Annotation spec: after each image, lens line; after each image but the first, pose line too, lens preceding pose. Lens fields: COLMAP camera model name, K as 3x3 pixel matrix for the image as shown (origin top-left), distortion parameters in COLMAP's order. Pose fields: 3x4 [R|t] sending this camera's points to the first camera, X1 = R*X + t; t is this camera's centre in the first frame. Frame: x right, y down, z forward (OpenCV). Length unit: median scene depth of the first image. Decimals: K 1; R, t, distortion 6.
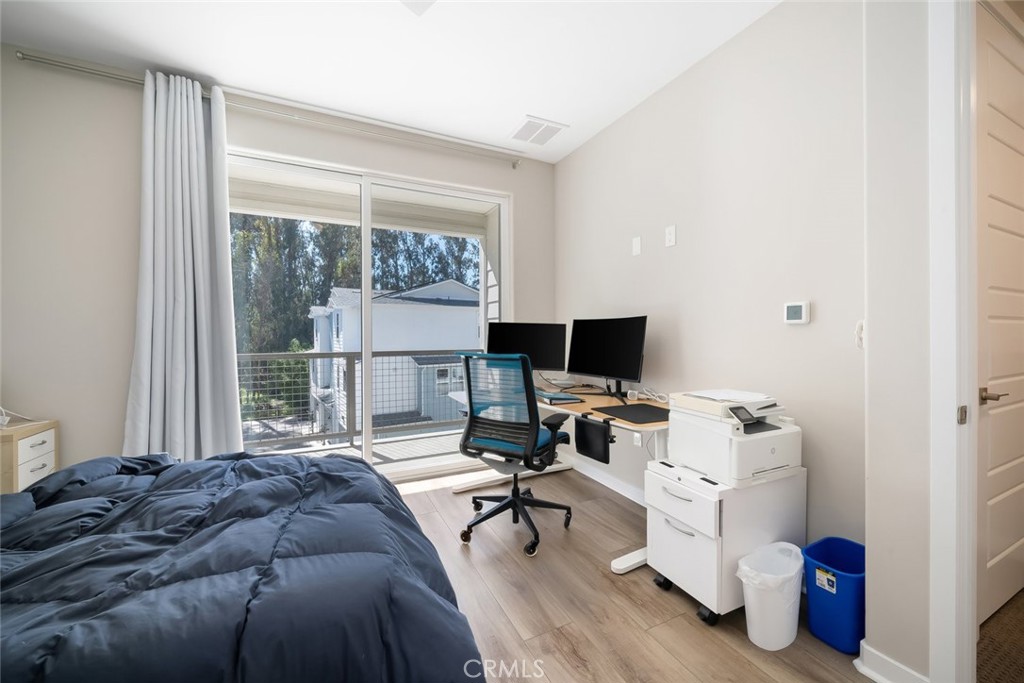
lens RADIAL K [[400.8, 0, 528.1], [0, 400.8, 343.4], [0, 0, 1]] dist [-0.000041, -0.000772]
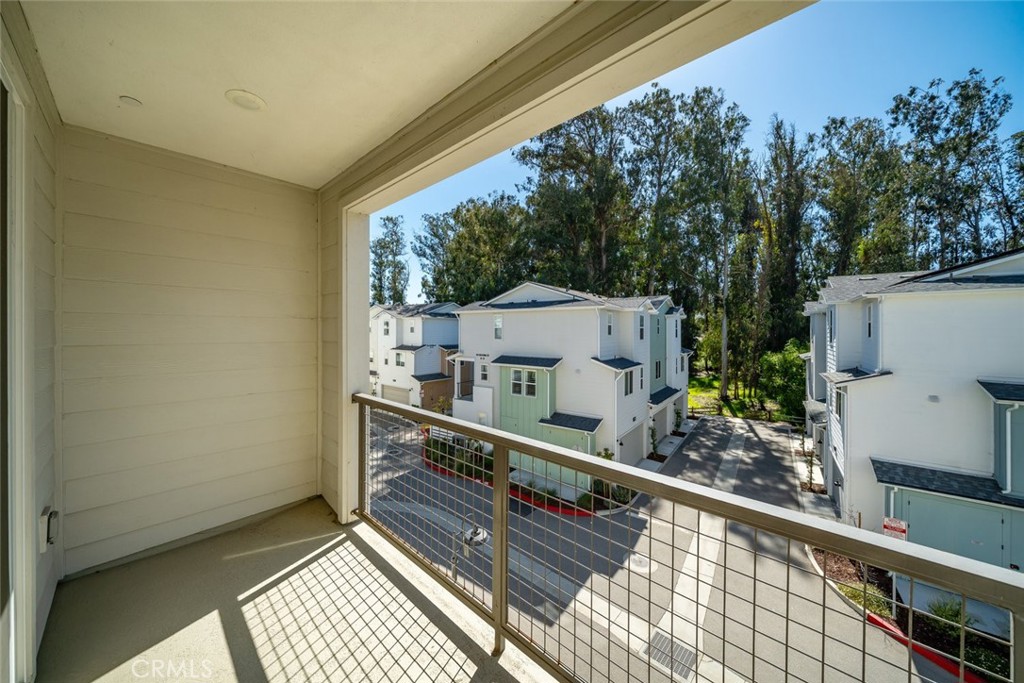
lens RADIAL K [[361.2, 0, 492.0], [0, 361.2, 326.9], [0, 0, 1]] dist [-0.002434, -0.000139]
pose [[0.303660, -0.003163, -0.952775, -0.007435], [-0.026150, 0.999590, -0.011653, -0.010207], [0.952422, 0.028454, 0.303453, 0.098569]]
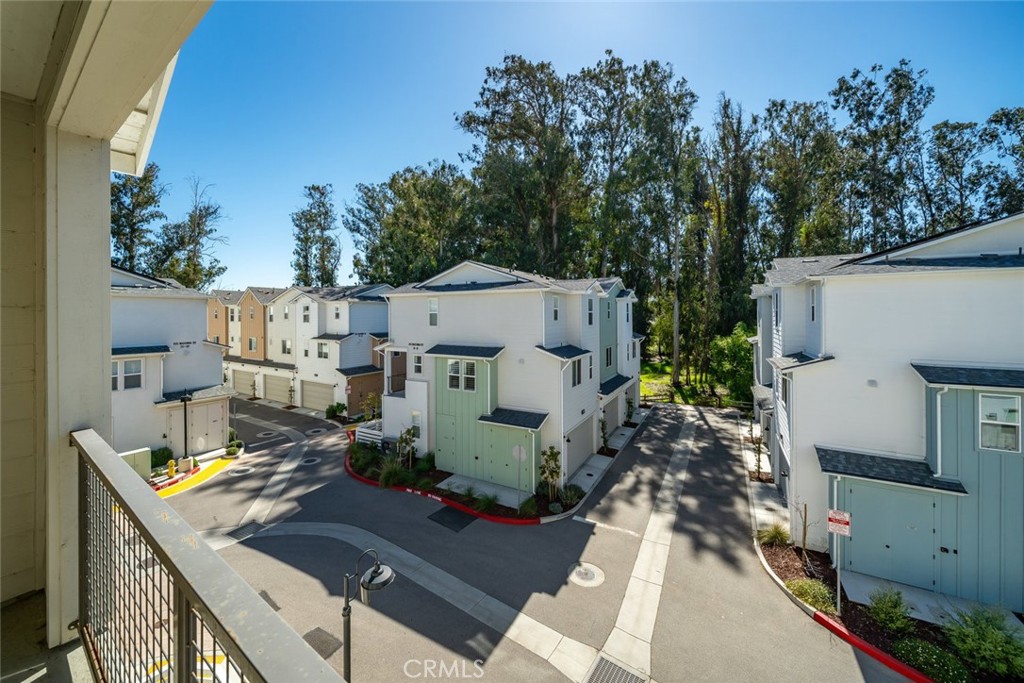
lens RADIAL K [[394.6, 0, 489.2], [0, 394.6, 311.7], [0, 0, 1]] dist [0.002104, -0.001322]
pose [[0.422235, -0.004411, -0.906475, -0.020187], [-0.019069, 0.999724, -0.013747, -0.011490], [0.906286, 0.023090, 0.422035, 0.119555]]
